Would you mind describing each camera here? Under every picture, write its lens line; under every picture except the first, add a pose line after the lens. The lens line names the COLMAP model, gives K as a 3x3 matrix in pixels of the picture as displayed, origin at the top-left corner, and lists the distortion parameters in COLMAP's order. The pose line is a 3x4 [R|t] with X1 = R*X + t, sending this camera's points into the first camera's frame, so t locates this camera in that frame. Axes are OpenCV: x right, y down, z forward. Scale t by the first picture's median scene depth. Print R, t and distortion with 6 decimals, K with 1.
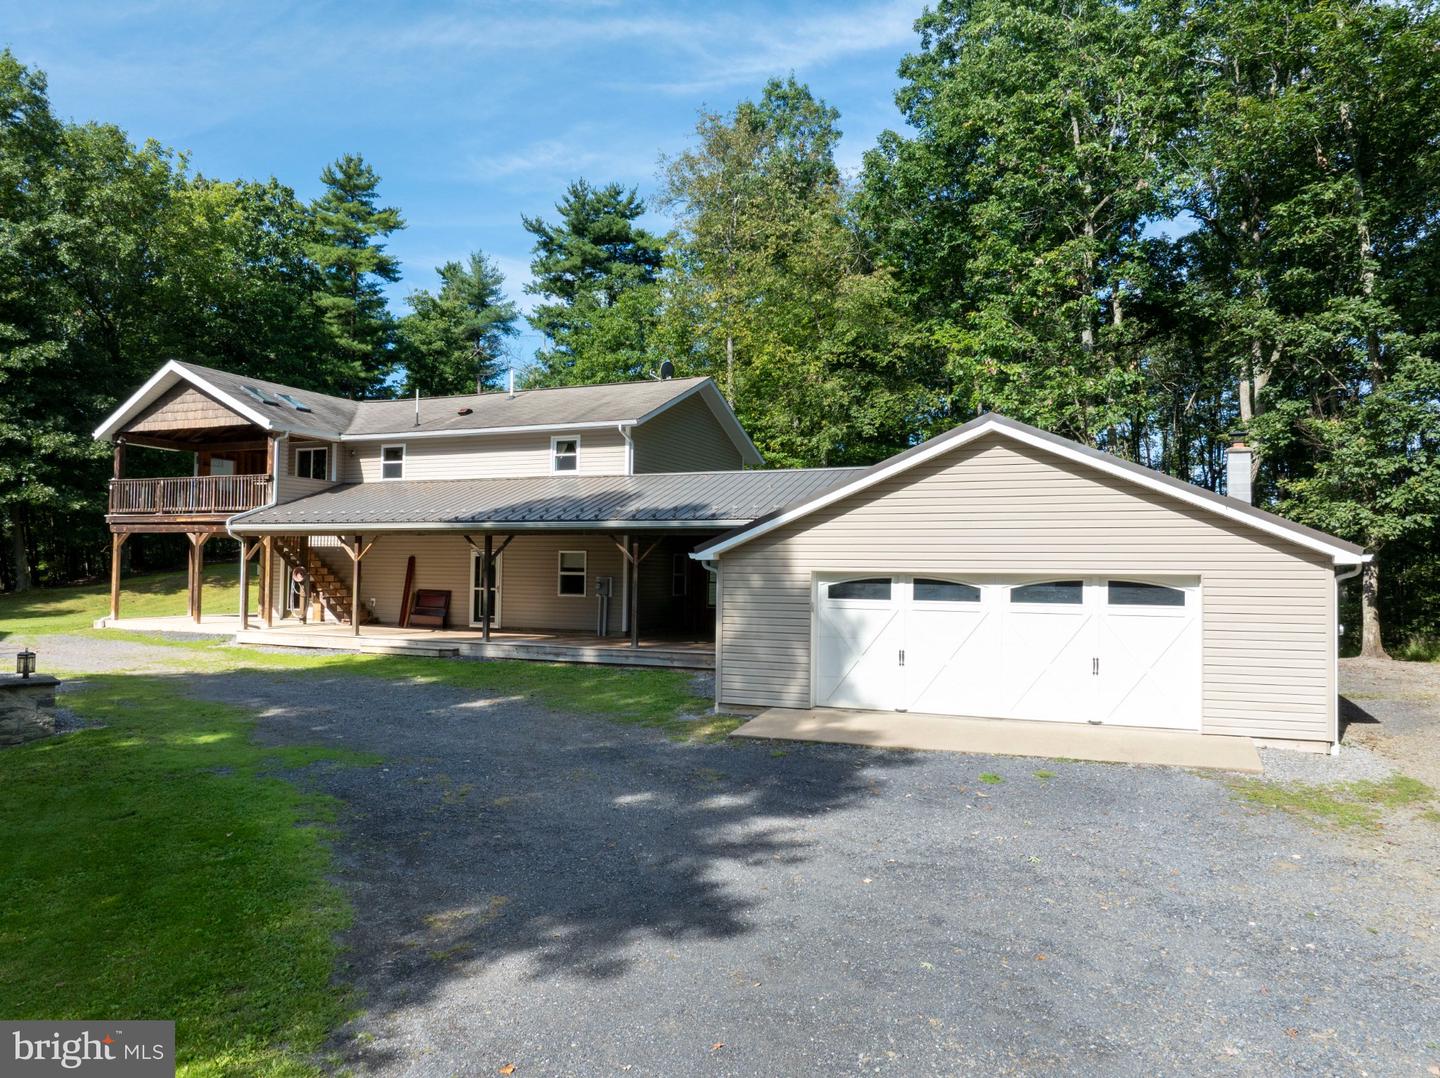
lens RADIAL K [[1004.3, 0, 720.0], [0, 1004.3, 539.0], [0, 0, 1]] dist [-0.043986, -0.000210]
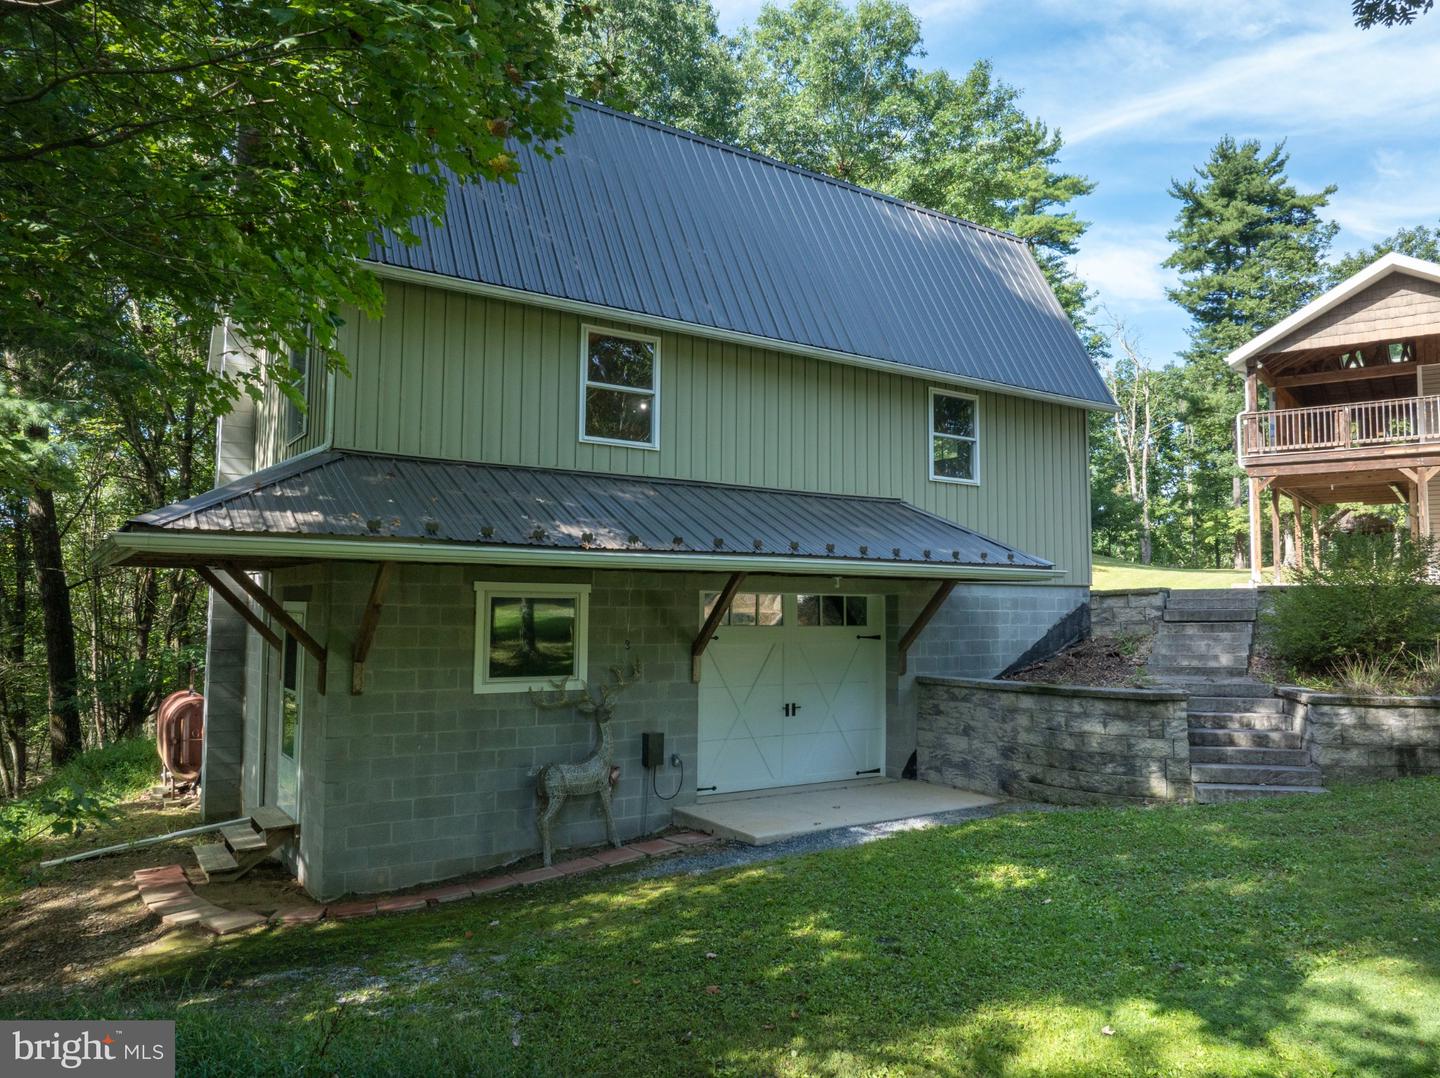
lens RADIAL K [[1004.3, 0, 720.0], [0, 1004.3, 539.0], [0, 0, 1]] dist [-0.043986, -0.000210]
pose [[0.960812, -0.023459, -0.276207, -0.801714], [0.013029, 0.999133, -0.039536, 0.071303], [0.276895, 0.034388, 0.960285, 0.081098]]
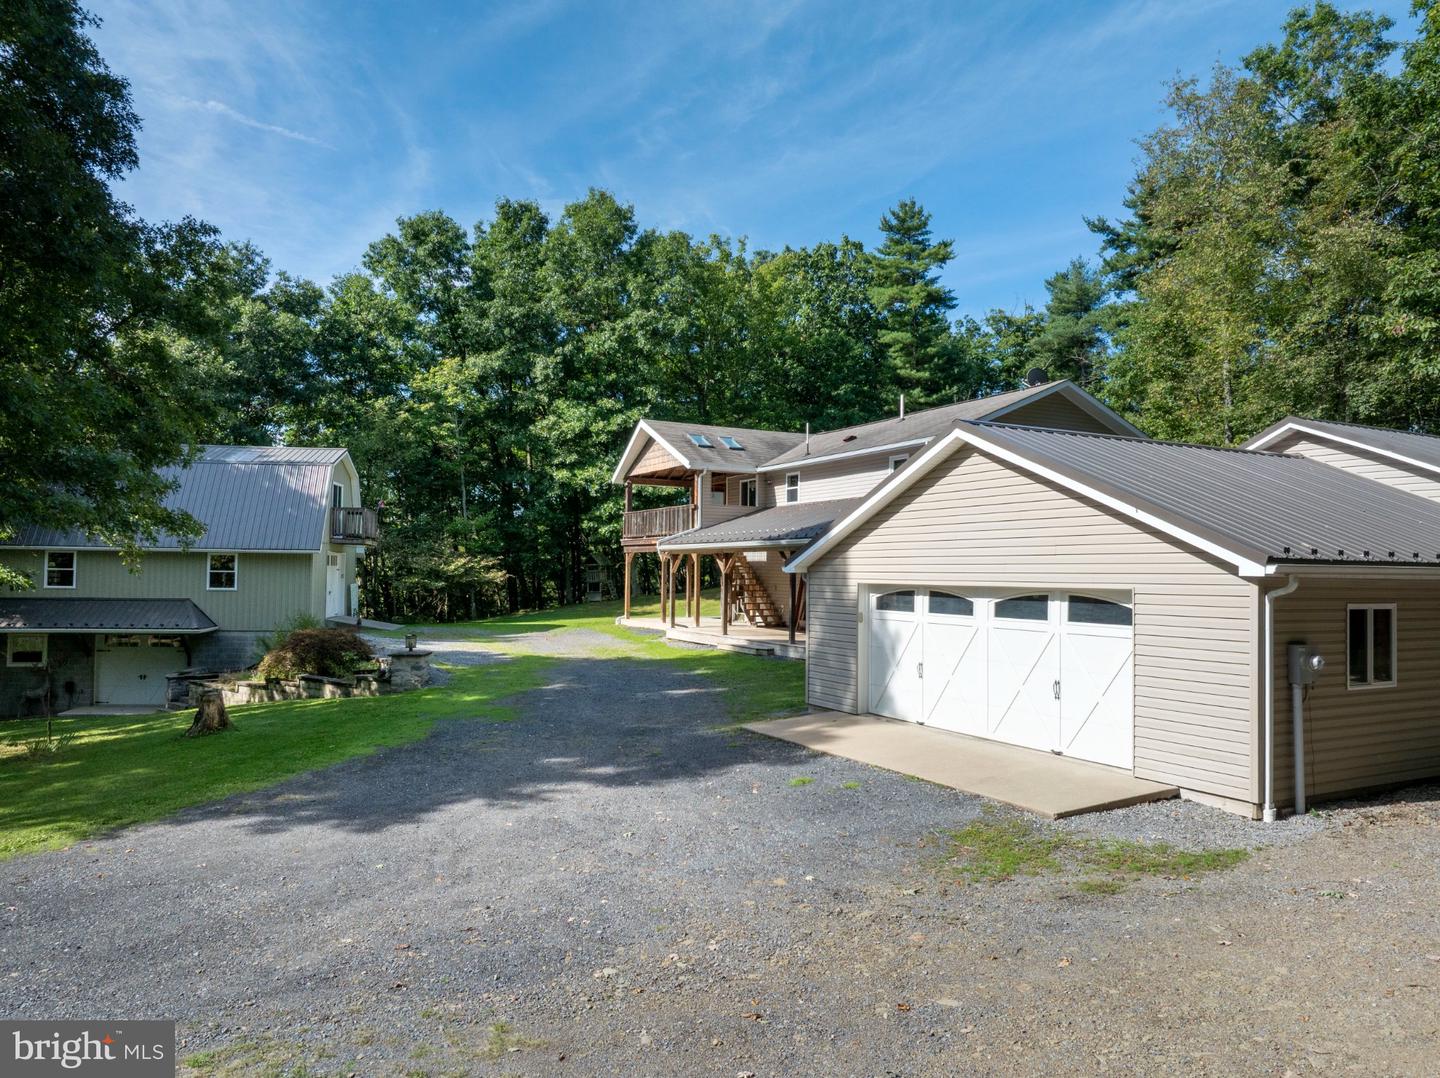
lens RADIAL K [[1004.3, 0, 720.0], [0, 1004.3, 539.0], [0, 0, 1]] dist [-0.043986, -0.000210]
pose [[0.763631, -0.025865, -0.645135, 0.342394], [0.019673, 0.999665, -0.016792, 0.000339], [0.645354, 0.000131, 0.763884, 0.055633]]
